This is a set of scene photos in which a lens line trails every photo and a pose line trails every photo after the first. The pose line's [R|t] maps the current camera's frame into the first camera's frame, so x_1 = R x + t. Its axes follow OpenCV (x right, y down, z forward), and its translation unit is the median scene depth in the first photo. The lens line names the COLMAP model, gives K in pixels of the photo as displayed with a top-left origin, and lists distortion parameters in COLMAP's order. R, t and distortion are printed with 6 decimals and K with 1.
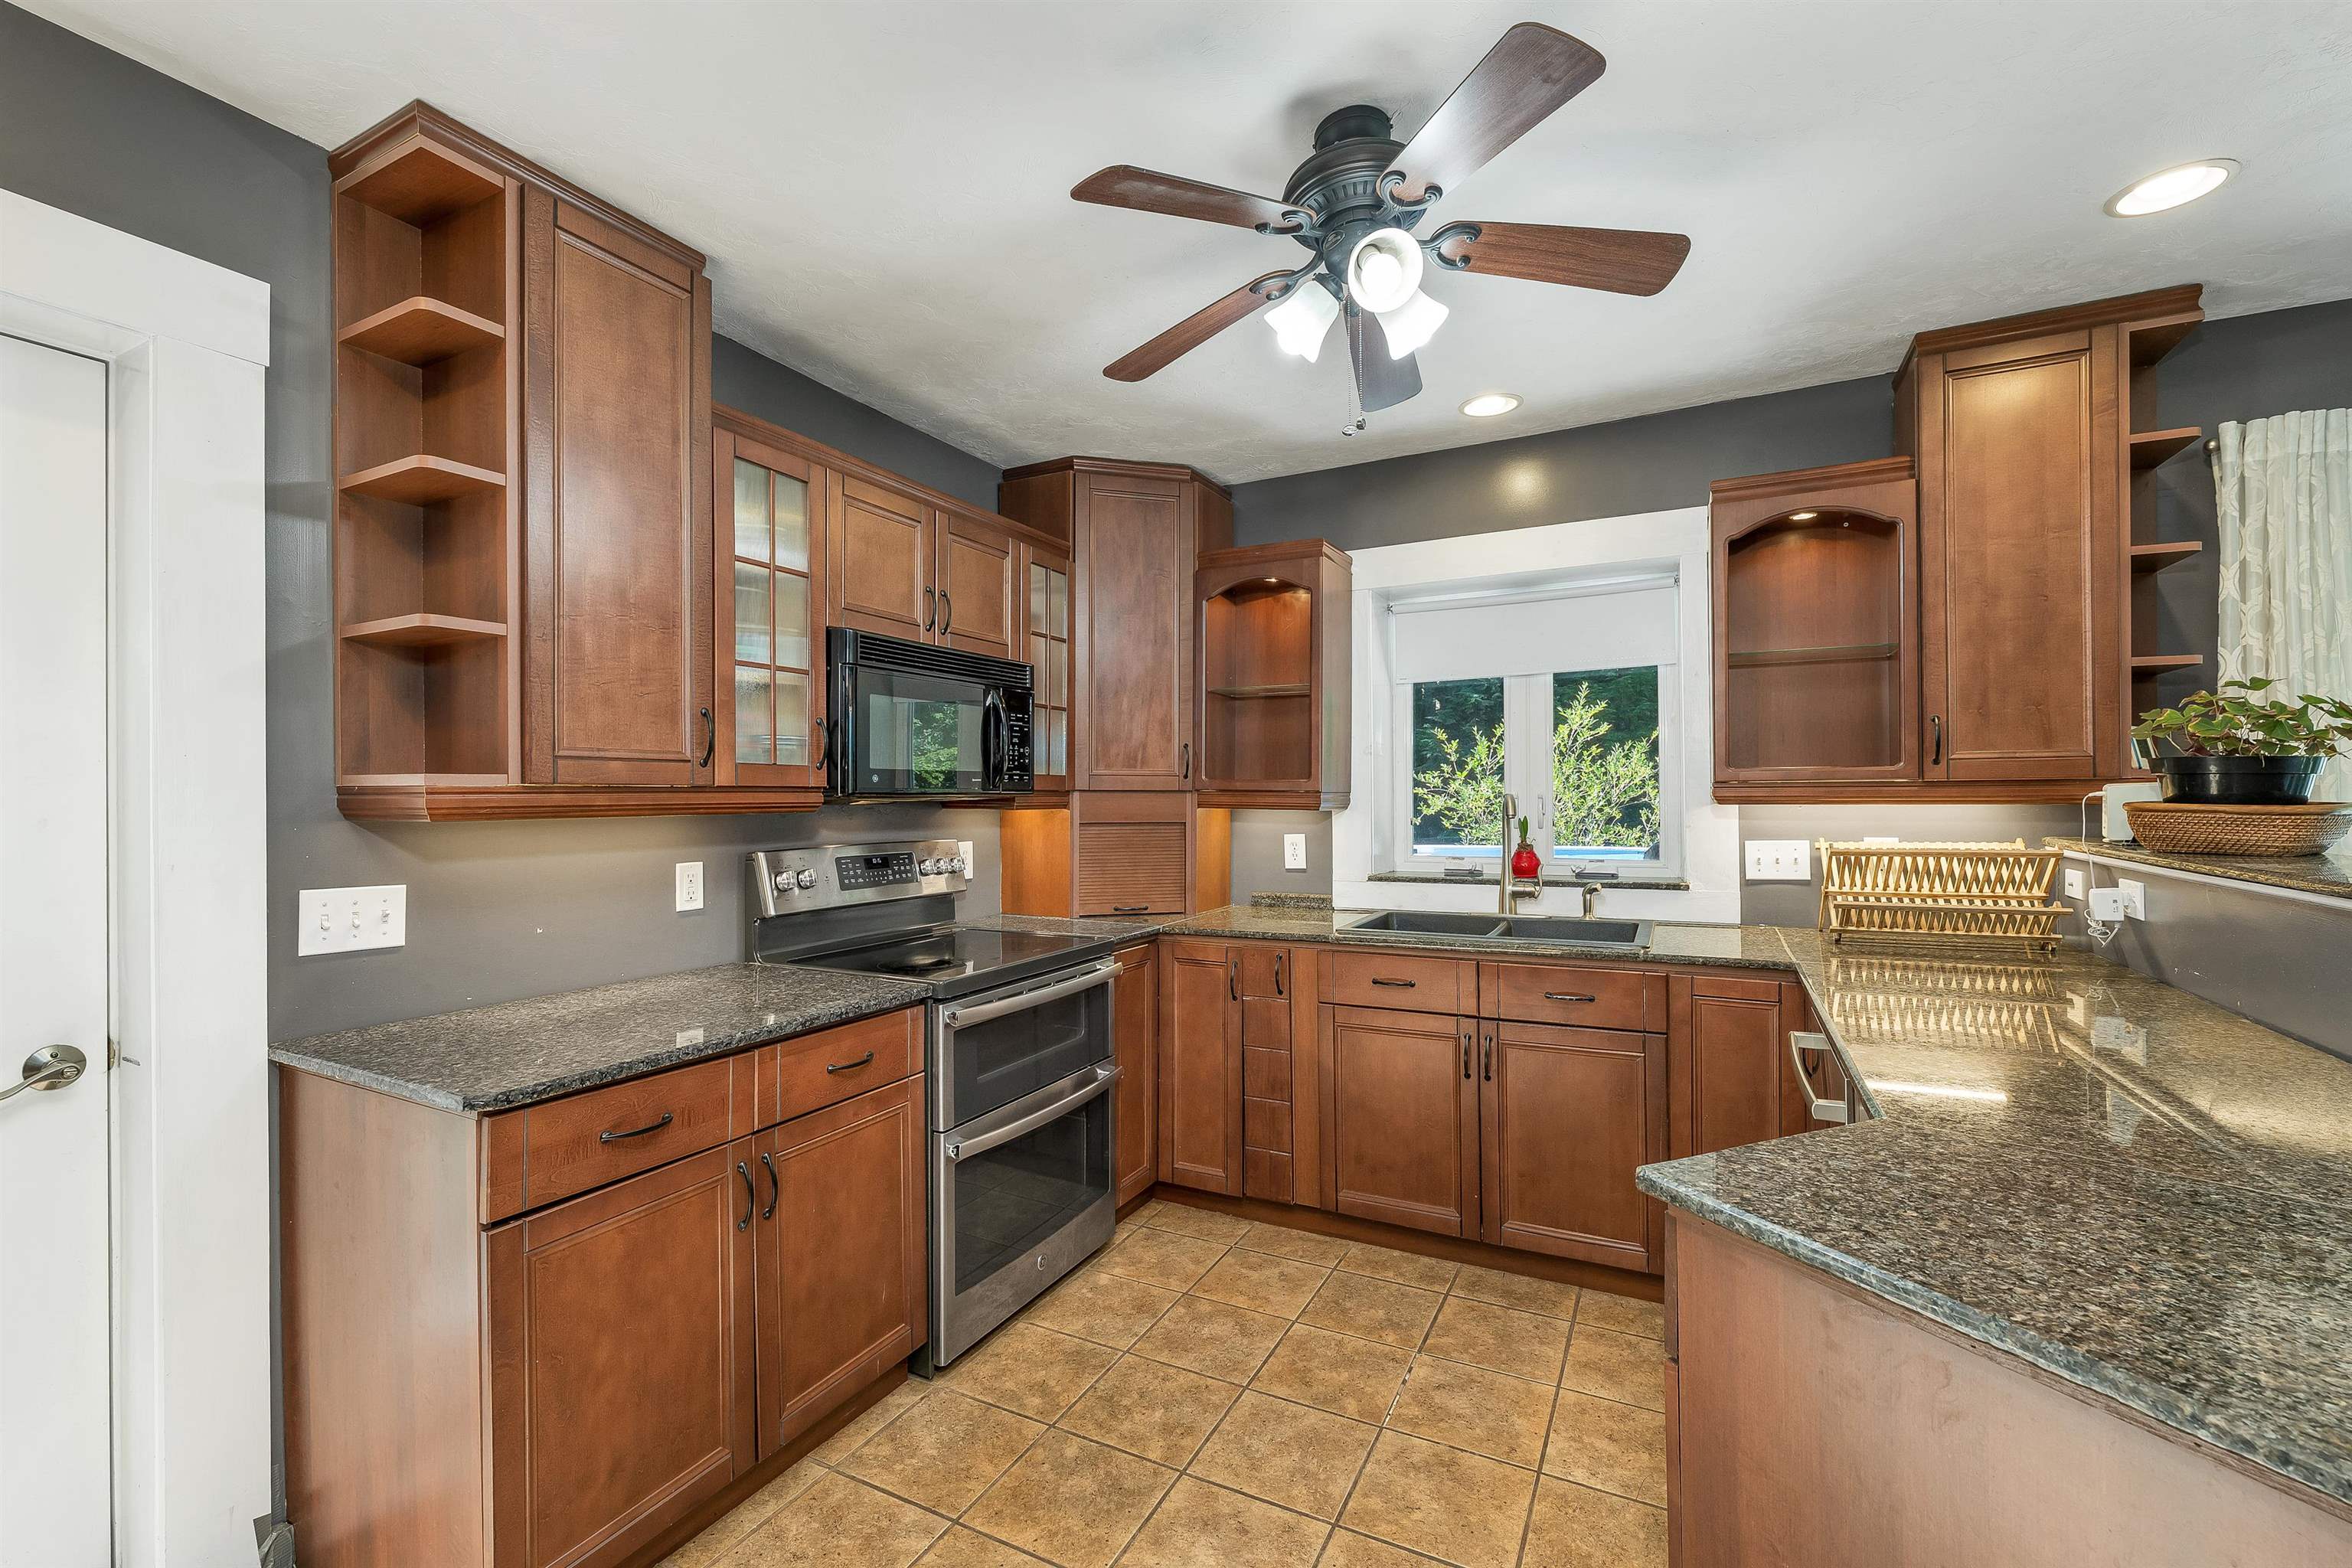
lens RADIAL K [[987.1, 0, 1166.7], [0, 987.1, 795.4], [0, 0, 1]] dist [-0.001074, -0.000047]
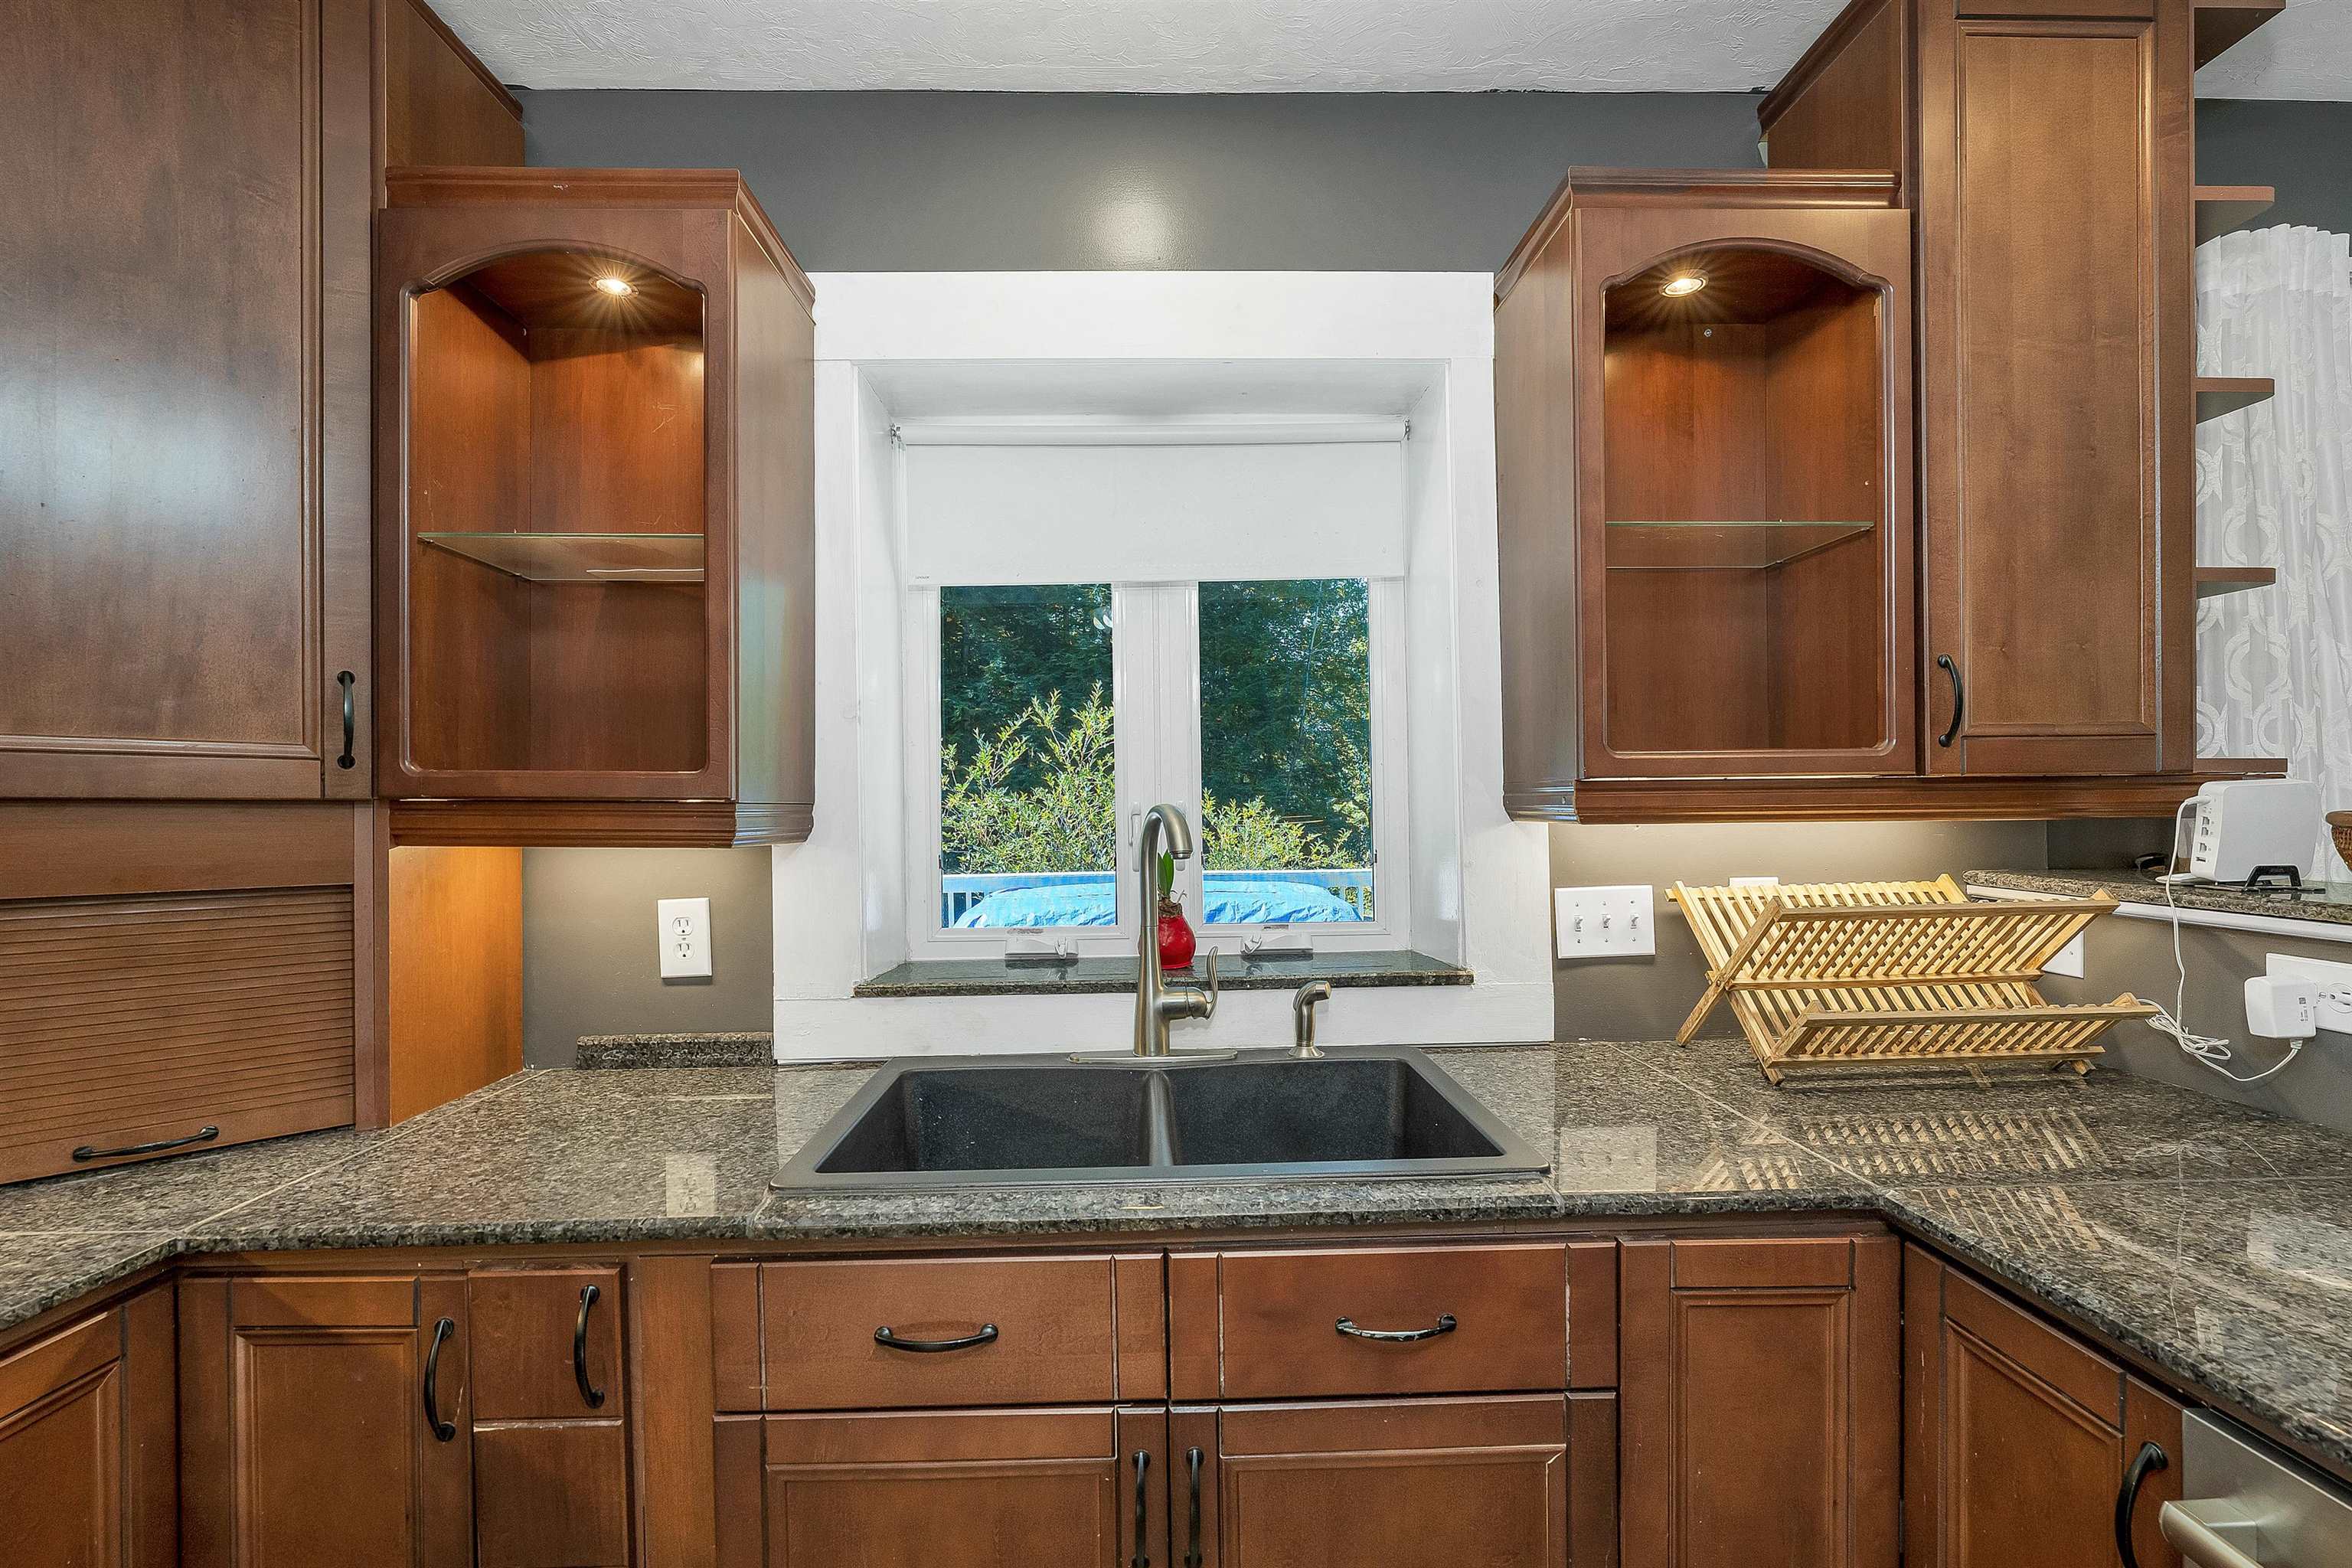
lens RADIAL K [[995.9, 0, 1165.6], [0, 995.9, 819.7], [0, 0, 1]] dist [0.001068, 0.000212]
pose [[0.870325, -0.008513, 0.492403, 0.145053], [0.005195, 0.999954, 0.008105, 0.002318], [-0.492450, -0.004496, 0.870329, 0.747150]]
